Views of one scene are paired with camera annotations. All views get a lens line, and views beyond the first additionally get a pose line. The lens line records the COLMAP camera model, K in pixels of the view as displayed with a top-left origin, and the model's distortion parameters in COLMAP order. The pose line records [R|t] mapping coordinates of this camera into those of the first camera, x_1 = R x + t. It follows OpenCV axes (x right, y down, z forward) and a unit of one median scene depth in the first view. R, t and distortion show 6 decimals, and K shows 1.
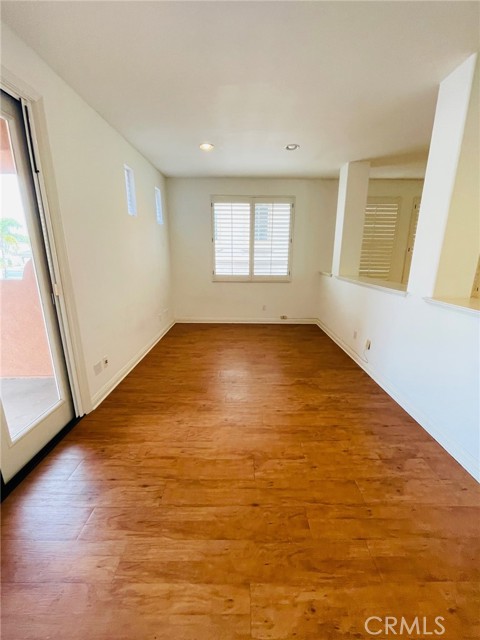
lens RADIAL K [[258.7, 0, 243.2], [0, 258.7, 316.2], [0, 0, 1]] dist [0.000297, 0.000251]
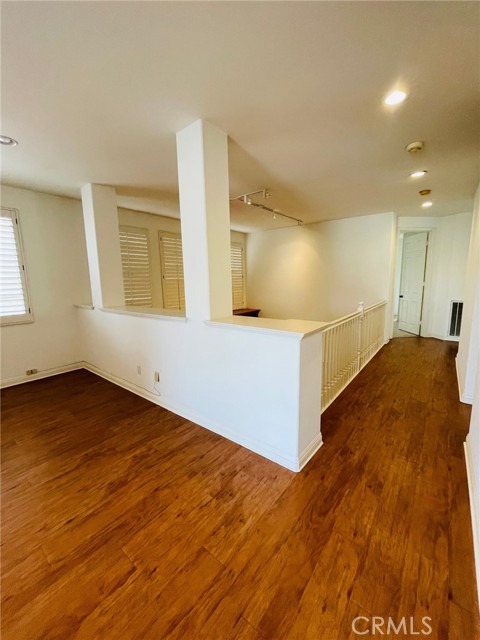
lens RADIAL K [[258.7, 0, 243.2], [0, 258.7, 316.2], [0, 0, 1]] dist [0.000297, 0.000251]
pose [[0.619633, -0.131122, 0.773861, -0.028070], [0.209018, 0.977910, -0.001665, -0.045789], [-0.756549, 0.162783, 0.633353, 0.153152]]
